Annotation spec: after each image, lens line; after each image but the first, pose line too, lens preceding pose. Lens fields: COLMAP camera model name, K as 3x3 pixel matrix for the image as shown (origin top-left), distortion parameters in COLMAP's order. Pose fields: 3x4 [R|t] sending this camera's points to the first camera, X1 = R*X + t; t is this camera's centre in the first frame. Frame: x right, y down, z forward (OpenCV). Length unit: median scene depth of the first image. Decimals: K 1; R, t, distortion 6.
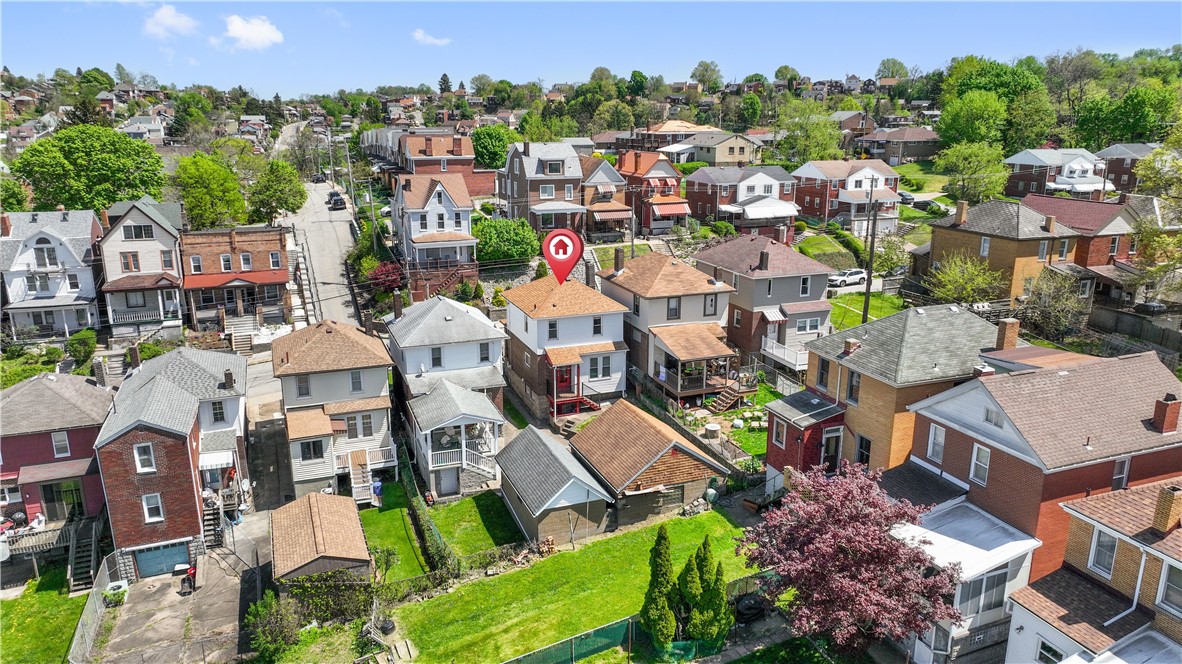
lens RADIAL K [[795.4, 0, 591.6], [0, 795.4, 324.6], [0, 0, 1]] dist [0.004004, 0.010073]
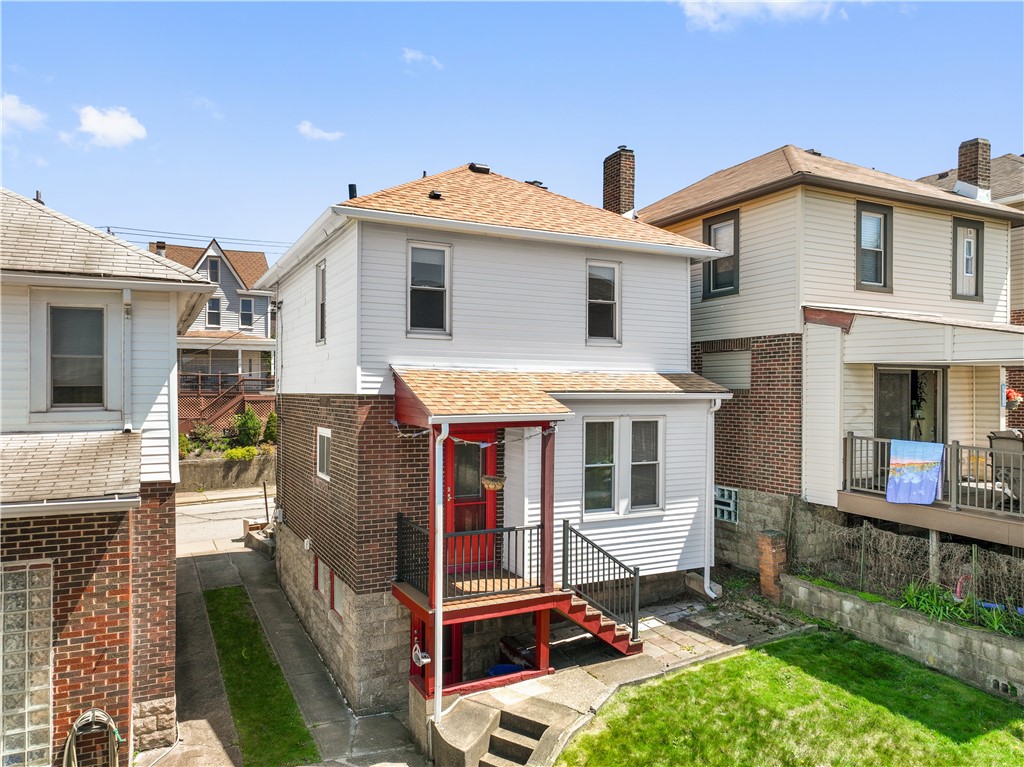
lens RADIAL K [[731.1, 0, 508.7], [0, 731.1, 391.0], [0, 0, 1]] dist [-0.004579, 0.000054]
pose [[0.996246, 0.000670, 0.086570, -0.030658], [0.020591, 0.969441, -0.244458, 0.060897], [-0.084088, 0.245322, 0.965788, 0.560824]]
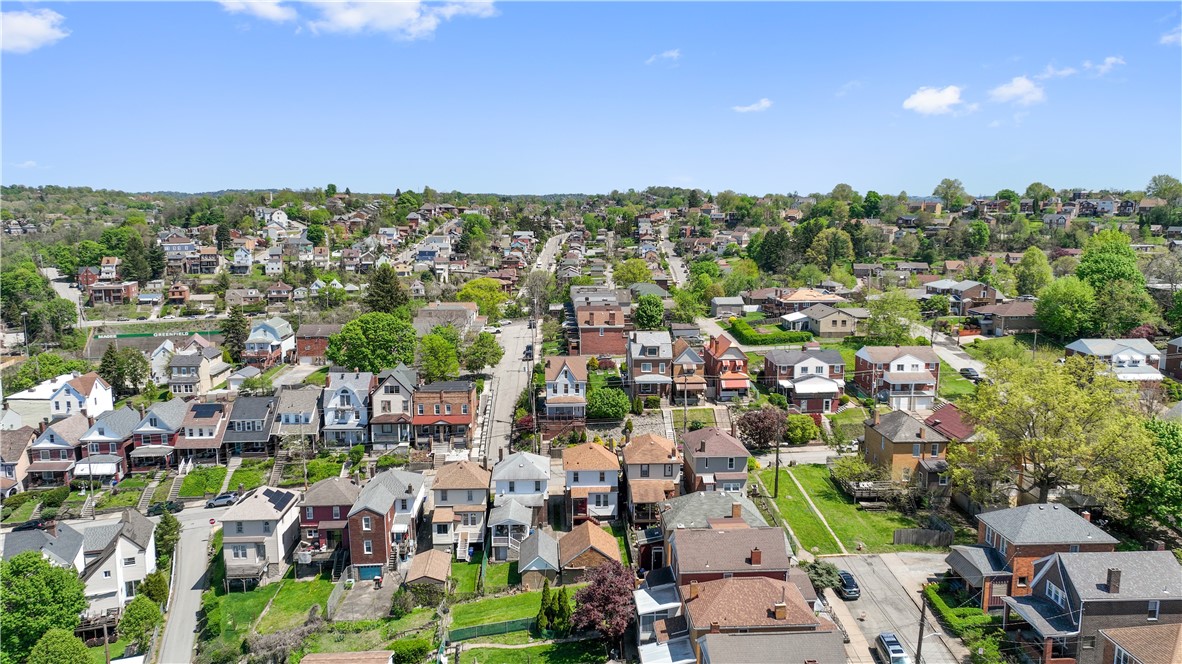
lens RADIAL K [[795.4, 0, 589.8], [0, 795.4, 333.9], [0, 0, 1]] dist [0.004004, 0.010073]
pose [[0.949341, 0.040019, -0.311689, 0.372246], [-0.074124, 0.992387, -0.098351, -0.098403], [0.305381, 0.116472, 0.945080, -0.513876]]
